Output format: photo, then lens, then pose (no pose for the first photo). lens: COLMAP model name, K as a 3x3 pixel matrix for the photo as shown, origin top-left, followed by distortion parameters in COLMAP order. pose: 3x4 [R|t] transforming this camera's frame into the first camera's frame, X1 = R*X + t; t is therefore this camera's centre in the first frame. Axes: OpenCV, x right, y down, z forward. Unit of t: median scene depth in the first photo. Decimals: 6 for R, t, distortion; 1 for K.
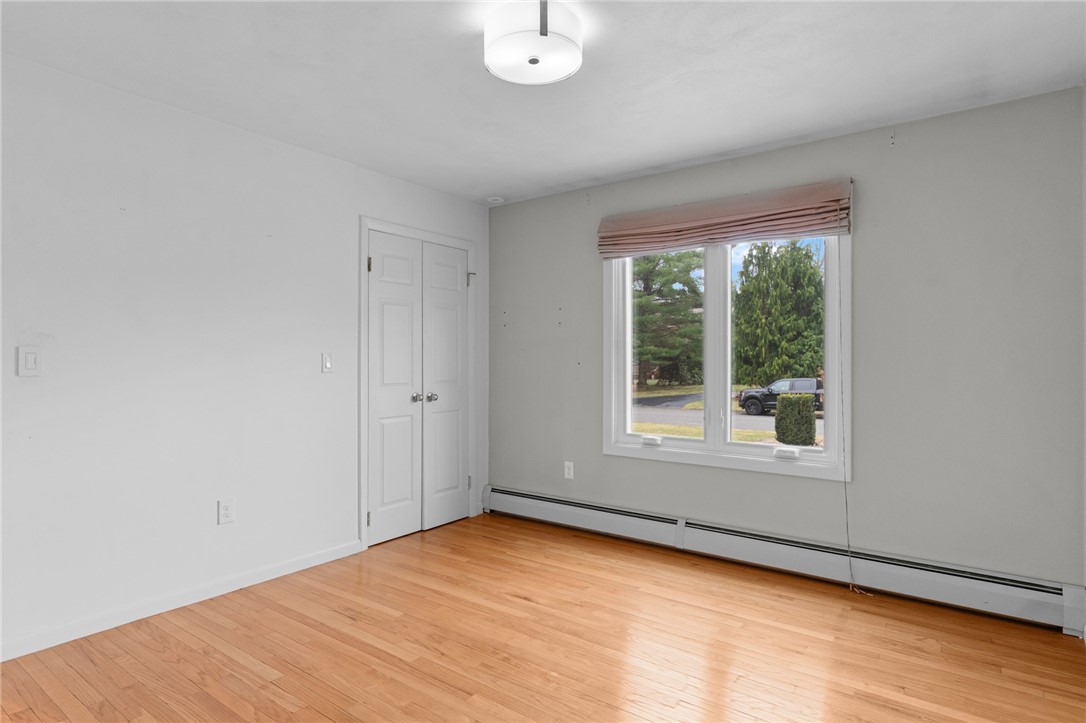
lens RADIAL K [[587.6, 0, 541.5], [0, 587.6, 354.1], [0, 0, 1]] dist [0.003053, 0.000968]
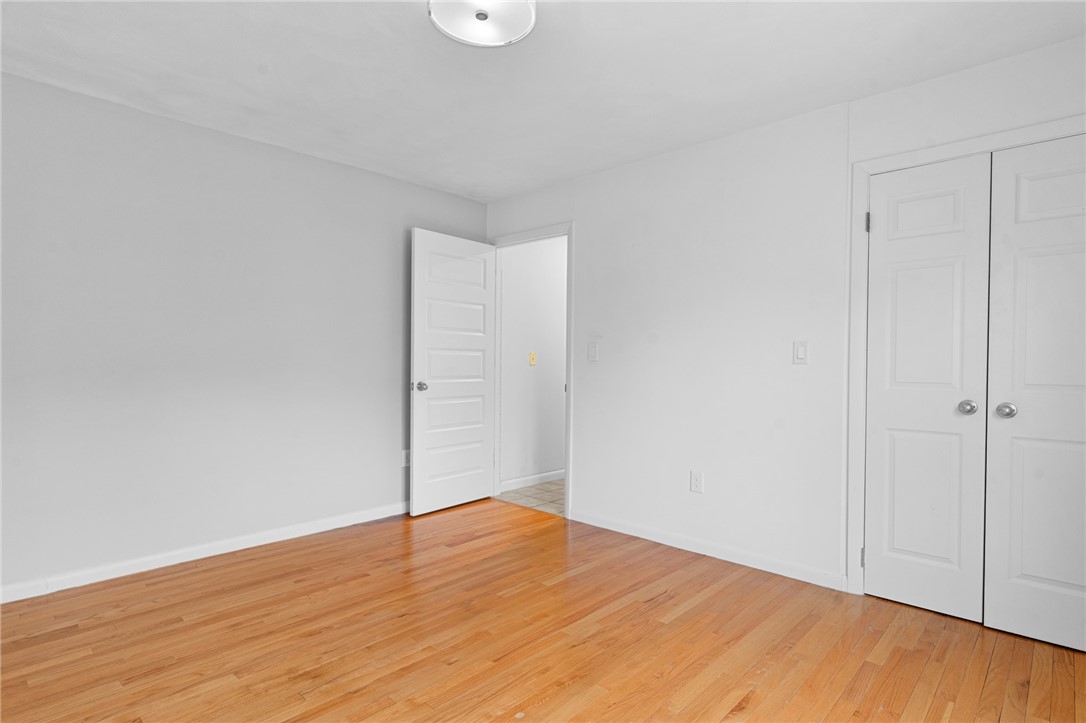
lens RADIAL K [[562.7, 0, 541.8], [0, 562.7, 374.0], [0, 0, 1]] dist [0.002111, -0.000255]
pose [[-0.118550, 0.018306, -0.992779, 0.535790], [0.001224, 0.999832, 0.018290, 0.032473], [0.992947, 0.000953, -0.118553, 0.756124]]
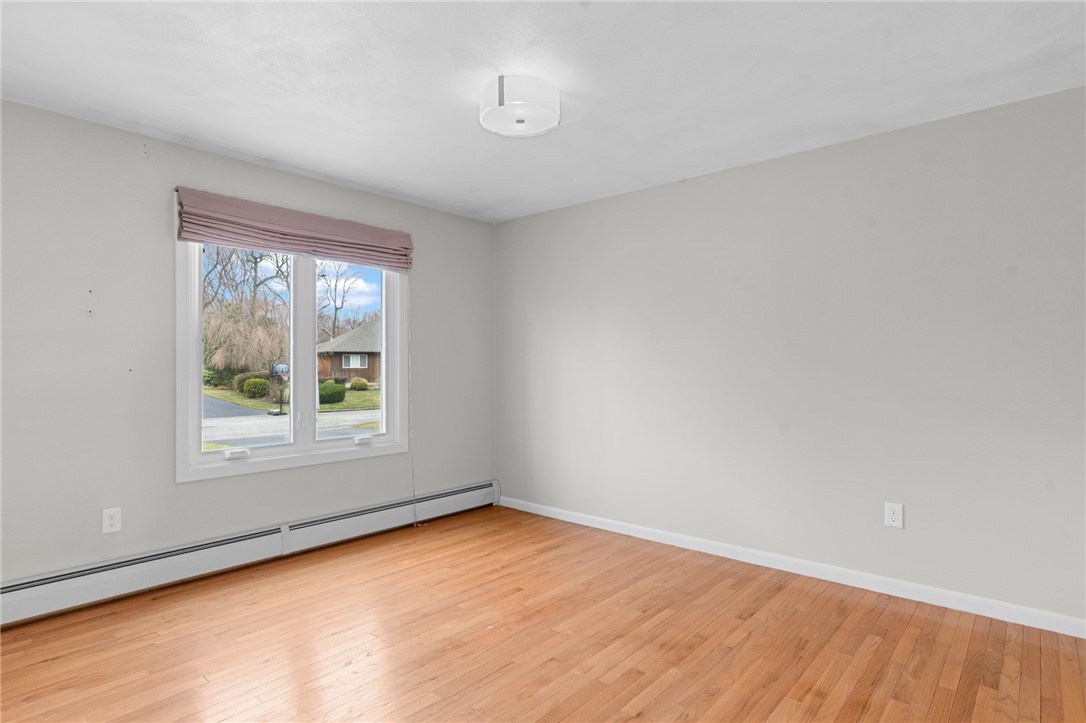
lens RADIAL K [[572.3, 0, 537.7], [0, 572.3, 362.8], [0, 0, 1]] dist [0.002154, -0.000435]
pose [[0.089184, 0.002178, 0.996013, -0.759261], [-0.007173, 0.999973, -0.001545, 0.005759], [-0.995989, -0.007006, 0.089197, 0.541158]]
